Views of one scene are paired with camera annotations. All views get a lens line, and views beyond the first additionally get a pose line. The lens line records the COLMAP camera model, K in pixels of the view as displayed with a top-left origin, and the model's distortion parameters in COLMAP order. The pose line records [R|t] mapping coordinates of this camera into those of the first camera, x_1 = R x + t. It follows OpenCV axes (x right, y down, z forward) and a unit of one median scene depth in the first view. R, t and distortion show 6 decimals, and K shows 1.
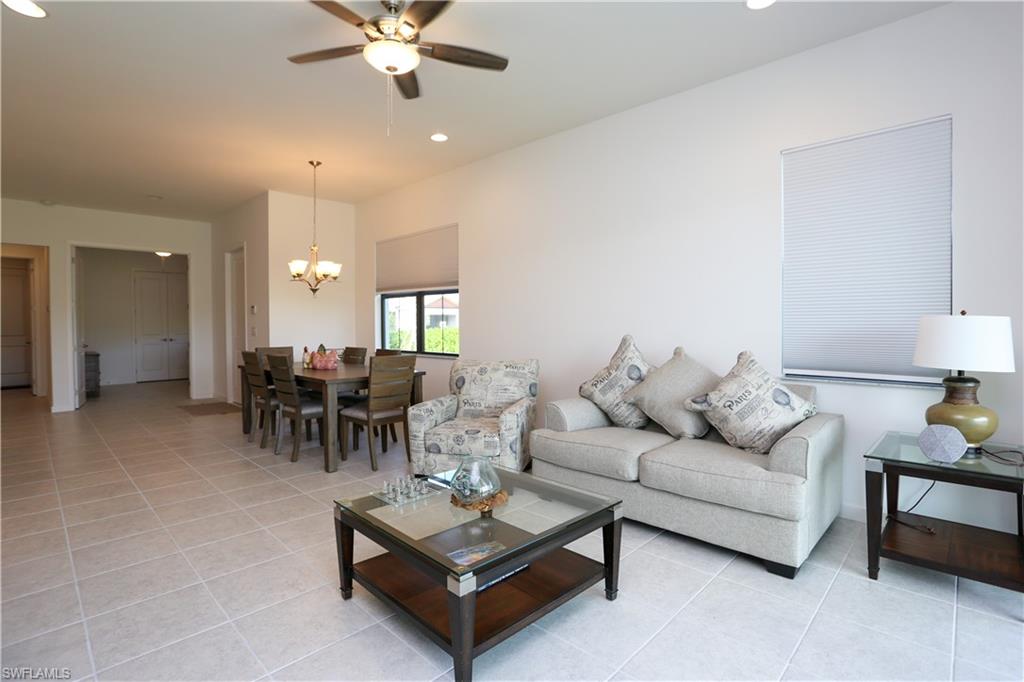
lens RADIAL K [[482.5, 0, 508.5], [0, 482.5, 330.1], [0, 0, 1]] dist [-0.056450, 0.033250]
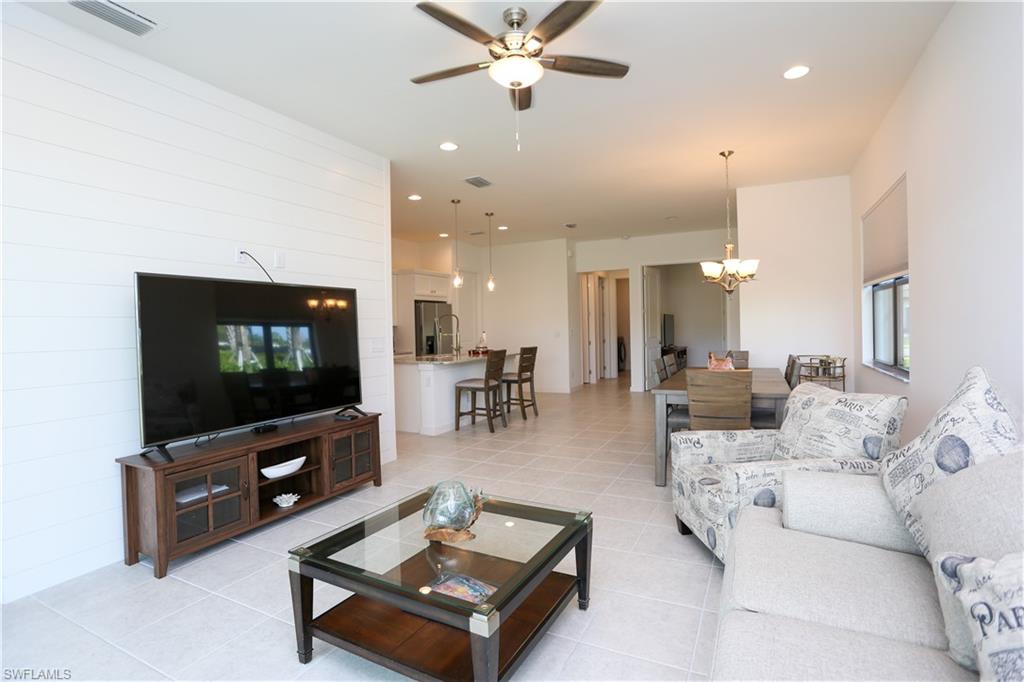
lens RADIAL K [[482.5, 0, 508.5], [0, 482.5, 330.1], [0, 0, 1]] dist [-0.056450, 0.033250]
pose [[0.343499, 0.005435, -0.939137, 0.426108], [0.002663, 0.999974, 0.006761, -0.022361], [0.939149, -0.004823, 0.343476, 0.390630]]
